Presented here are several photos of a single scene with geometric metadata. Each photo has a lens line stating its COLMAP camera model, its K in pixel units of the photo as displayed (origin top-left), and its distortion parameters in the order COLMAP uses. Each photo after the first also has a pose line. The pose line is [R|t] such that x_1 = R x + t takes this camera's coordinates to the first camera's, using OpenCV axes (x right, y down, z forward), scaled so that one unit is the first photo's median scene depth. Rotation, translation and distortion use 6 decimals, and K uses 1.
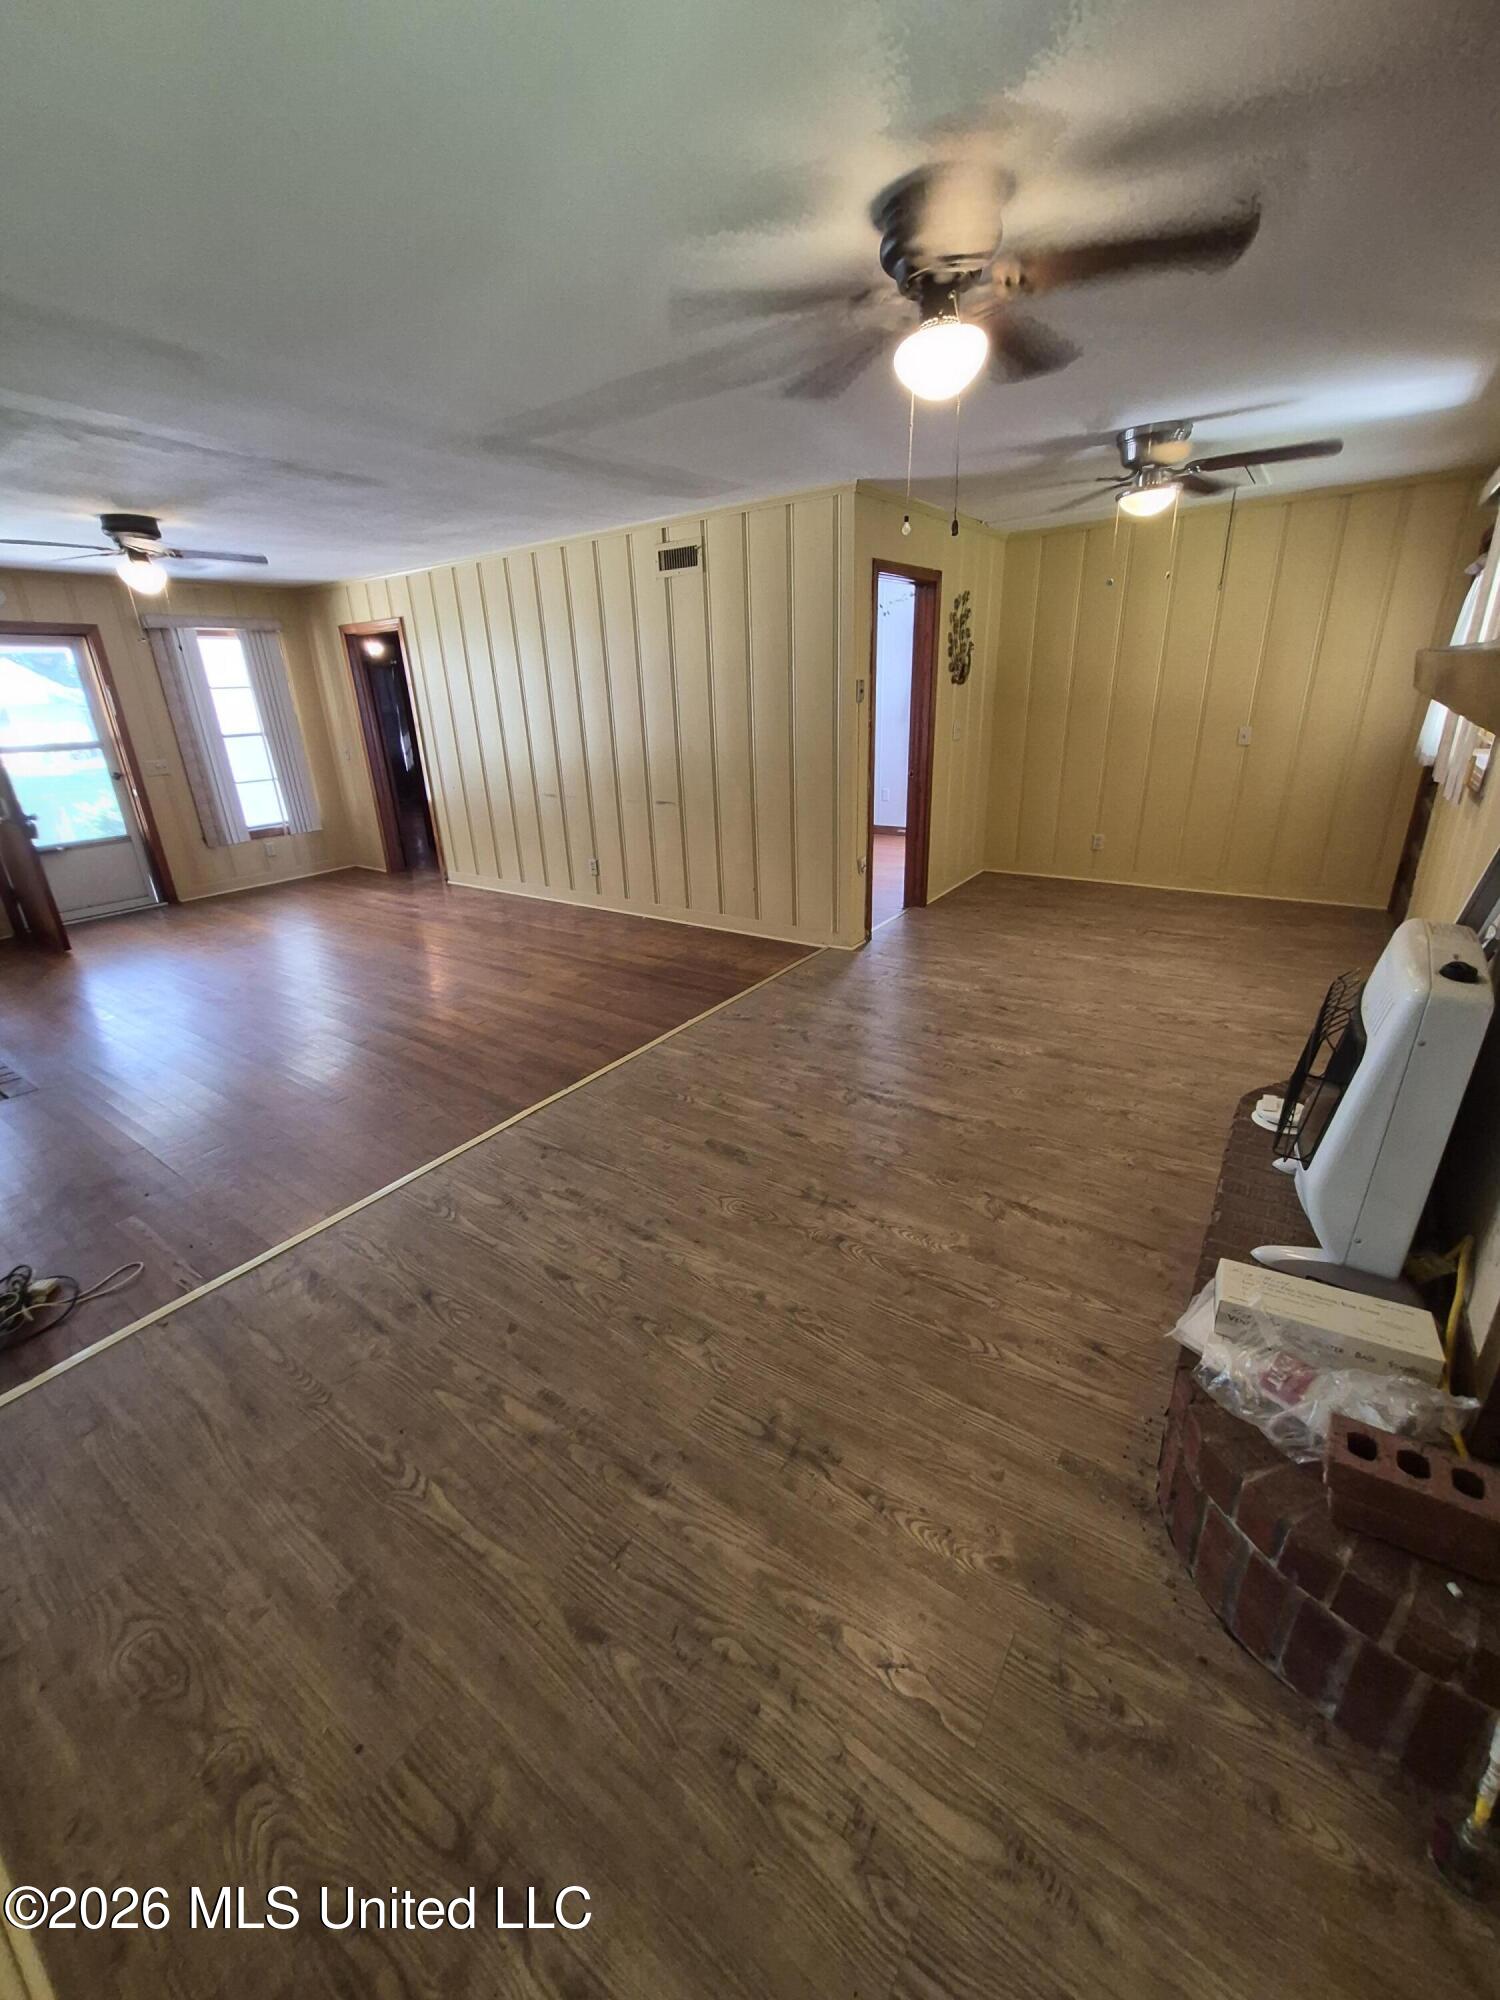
lens RADIAL K [[797.8, 0, 734.3], [0, 797.8, 1000.4], [0, 0, 1]] dist [-0.001050, -0.000116]
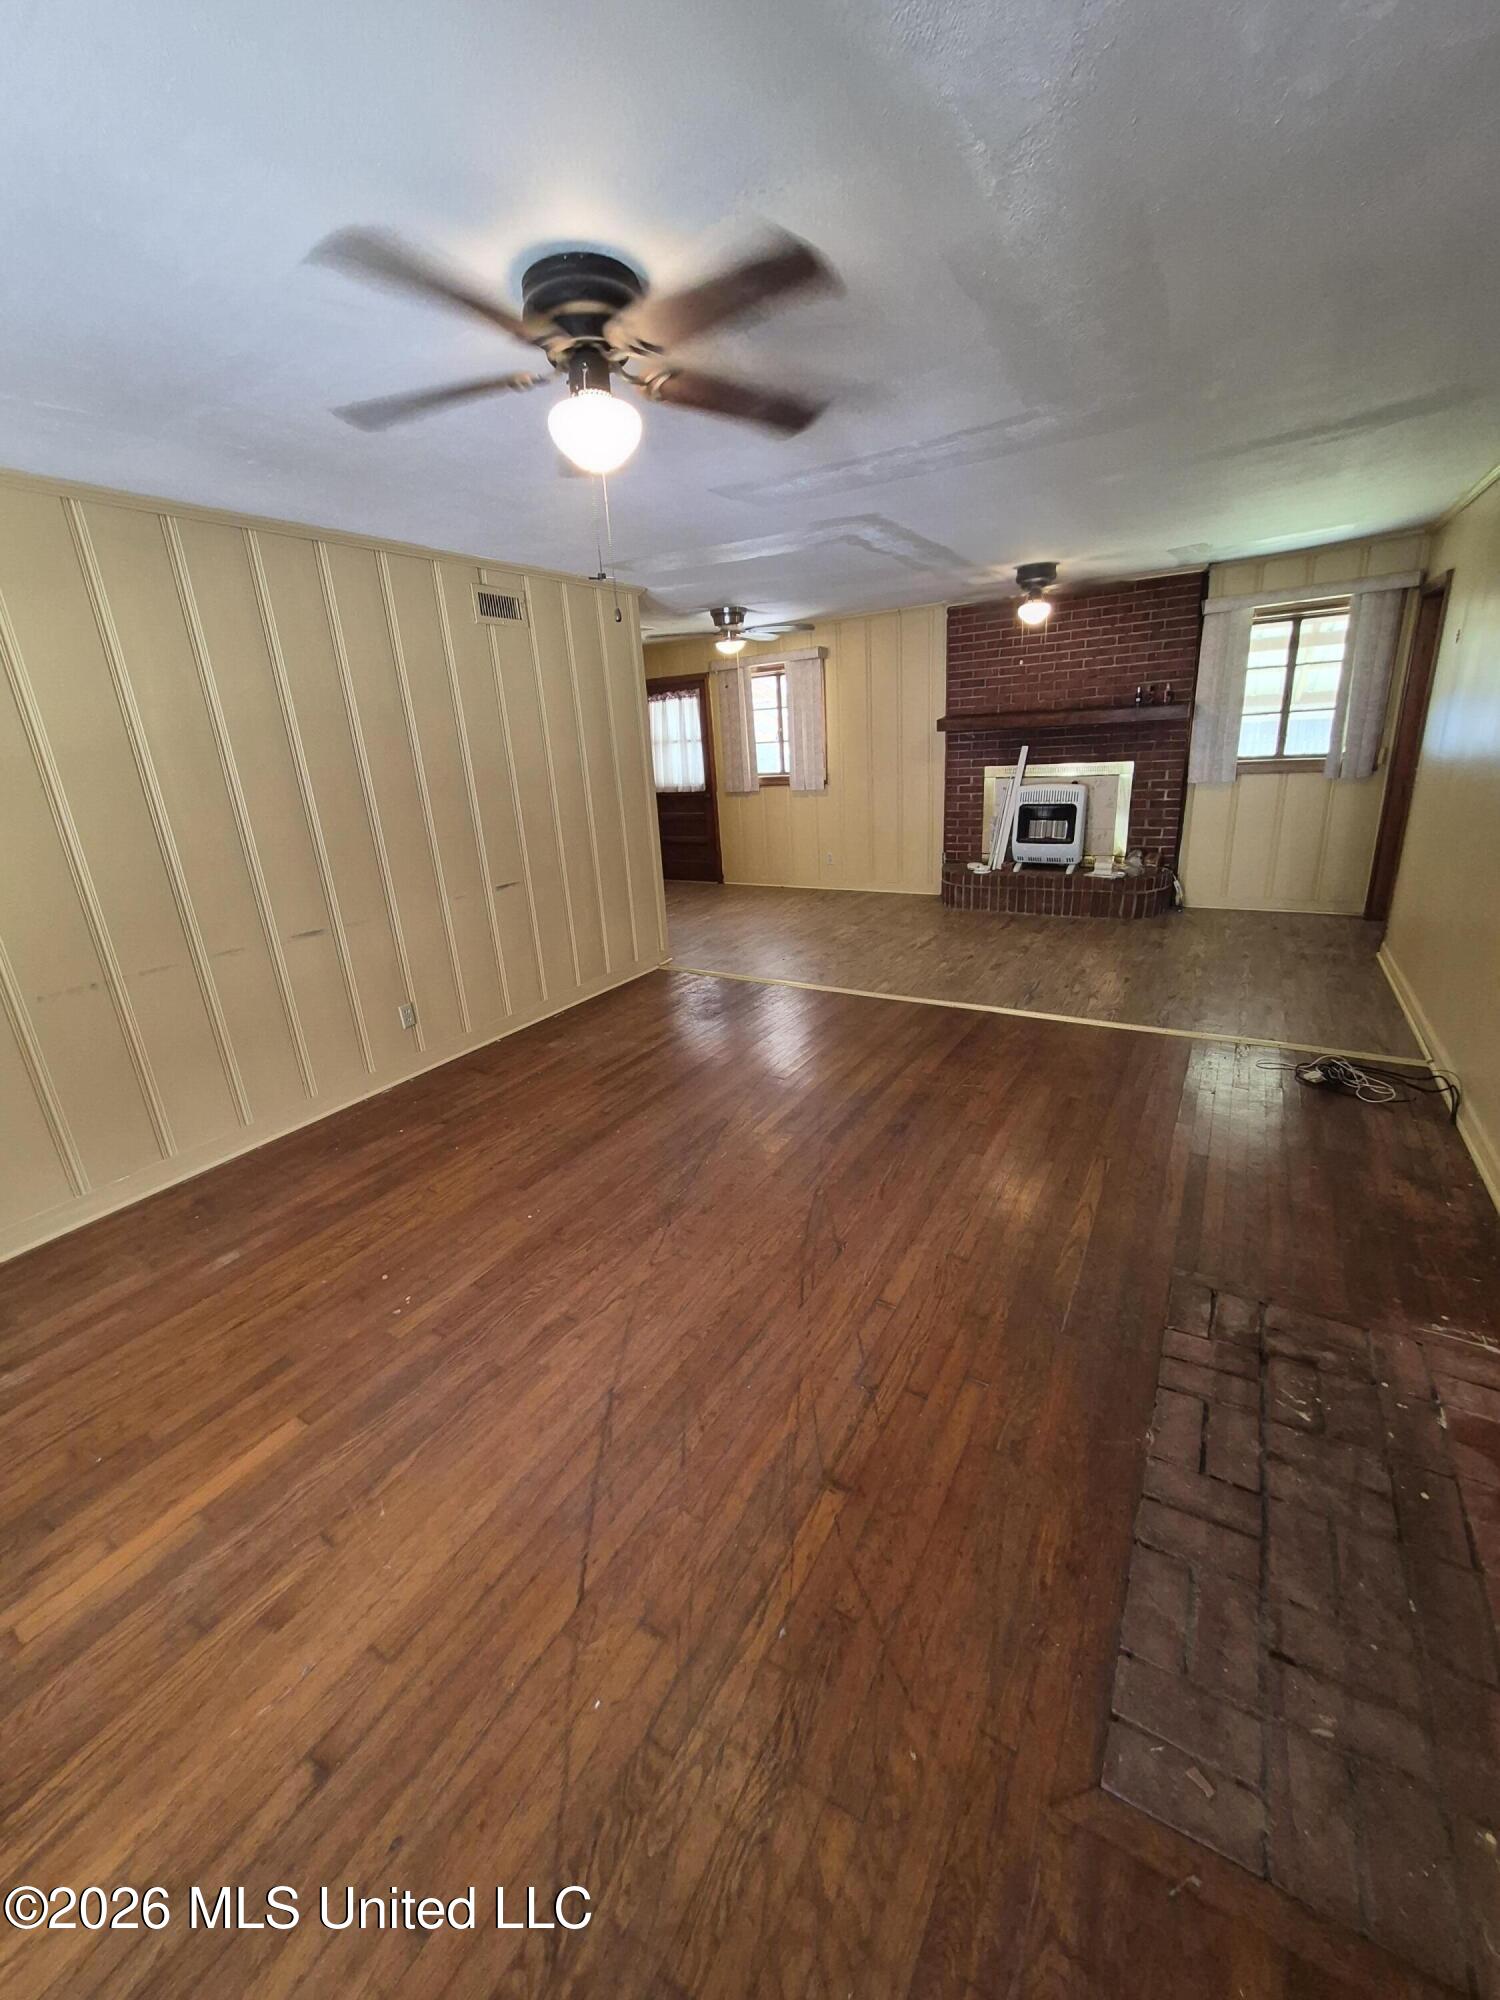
lens RADIAL K [[797.8, 0, 752.1], [0, 797.8, 997.8], [0, 0, 1]] dist [-0.001050, -0.000116]
pose [[-0.097640, -0.264608, 0.959400, -1.291220], [0.427107, 0.859578, 0.280544, -0.375580], [-0.898914, 0.437159, 0.029087, 1.109188]]
